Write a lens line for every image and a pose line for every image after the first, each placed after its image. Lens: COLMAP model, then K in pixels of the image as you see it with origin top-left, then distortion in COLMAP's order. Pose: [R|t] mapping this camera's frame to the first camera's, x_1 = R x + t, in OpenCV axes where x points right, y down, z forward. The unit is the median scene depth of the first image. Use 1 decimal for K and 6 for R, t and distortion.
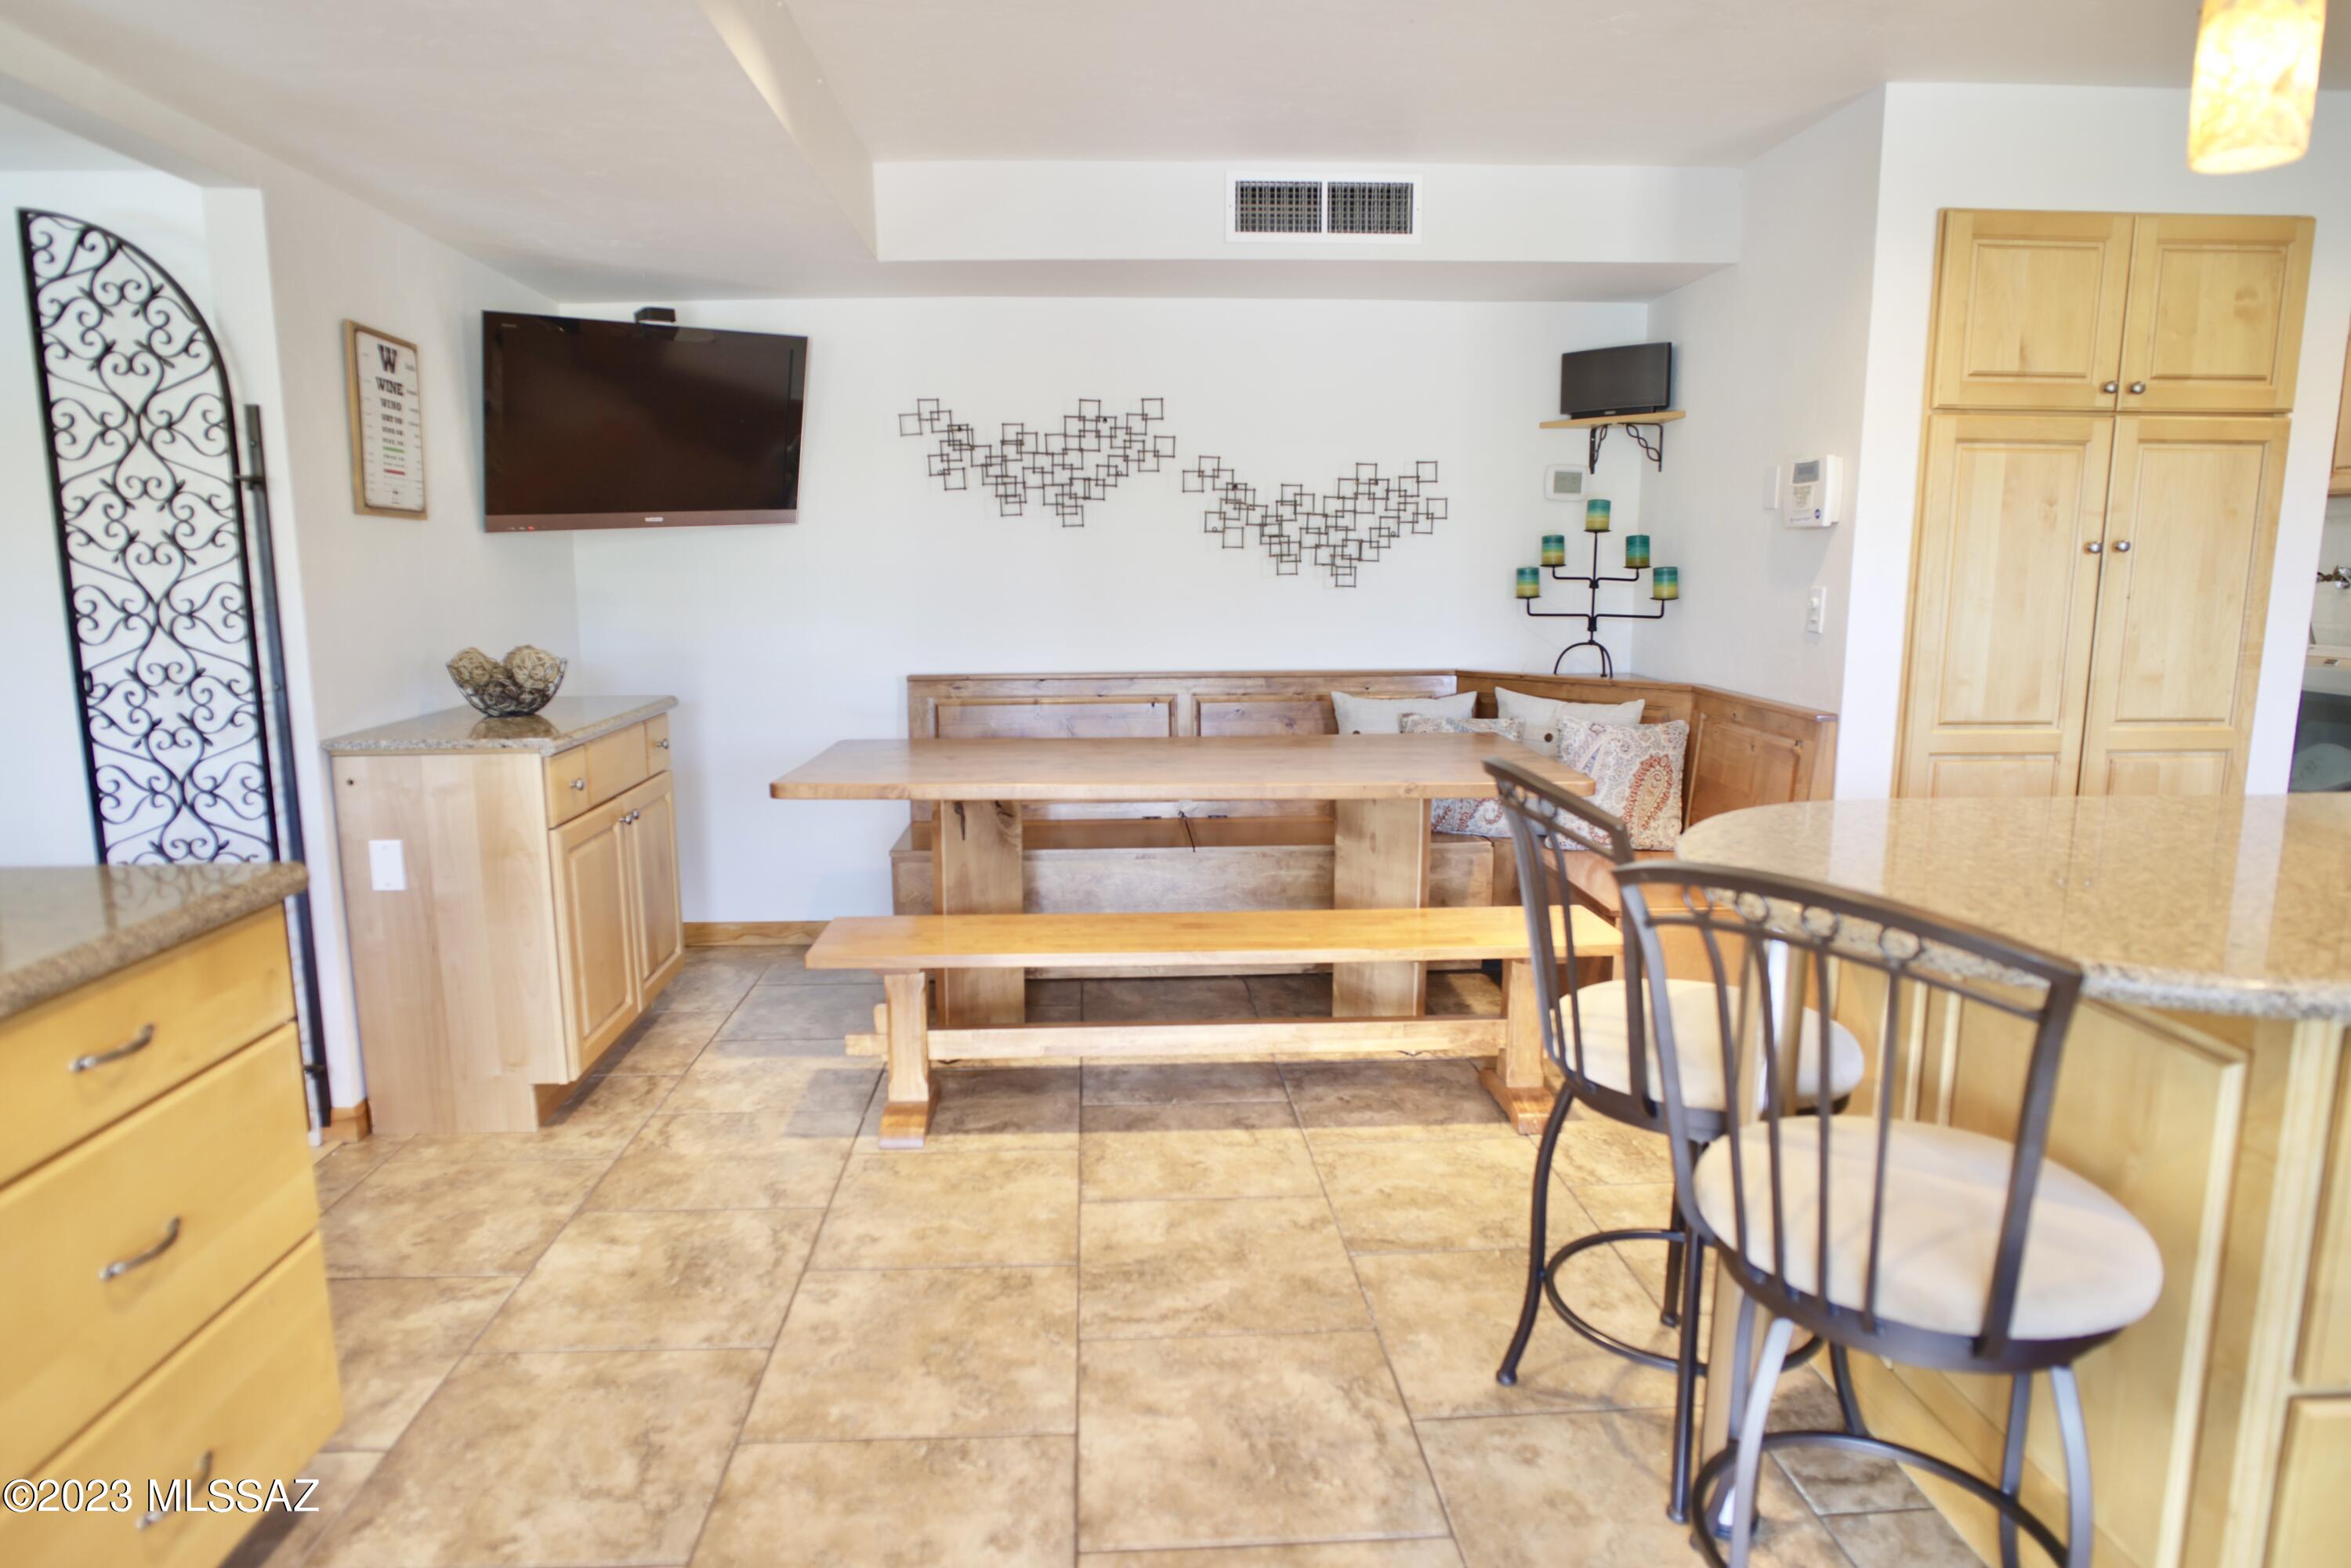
lens RADIAL K [[1378.4, 0, 1169.8], [0, 1378.4, 778.3], [0, 0, 1]] dist [-0.055979, 0.028184]
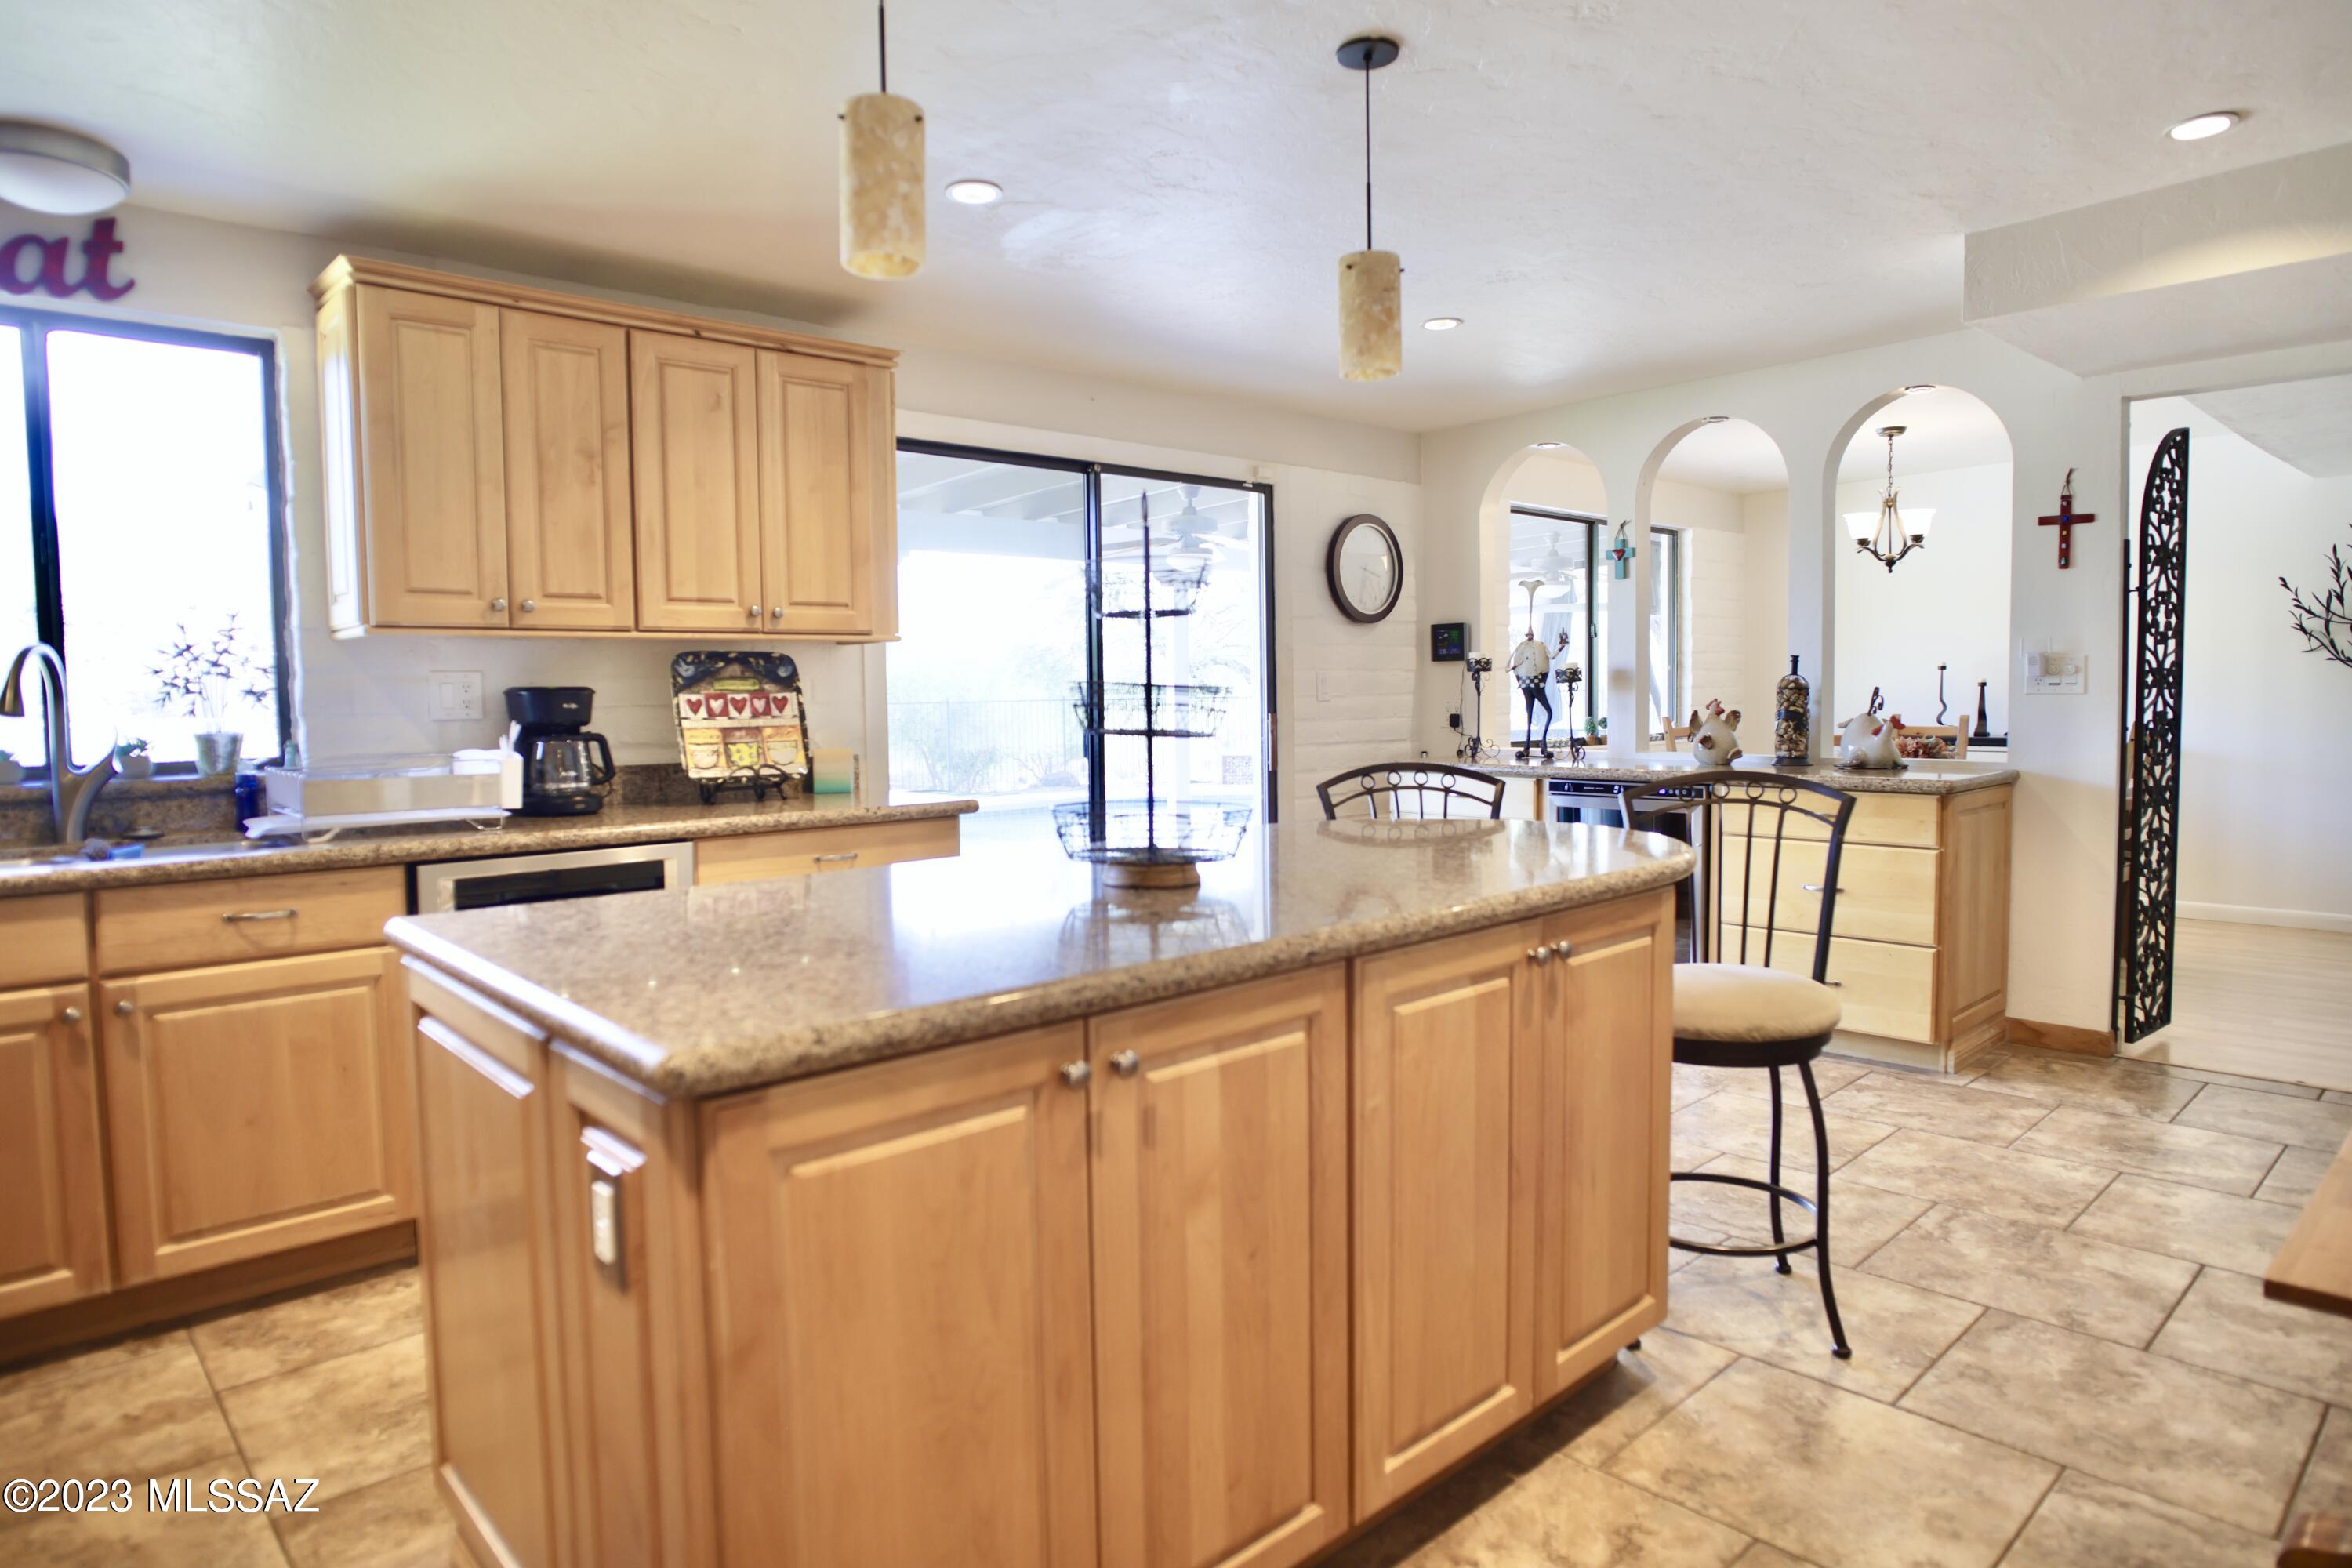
lens RADIAL K [[1379.0, 0, 1170.3], [0, 1379.0, 778.2], [0, 0, 1]] dist [-0.055979, 0.028184]
pose [[-0.769539, 0.054966, -0.636230, 0.861884], [-0.084487, 0.978768, 0.186749, -0.121369], [0.632986, 0.197464, -0.748557, 0.913675]]
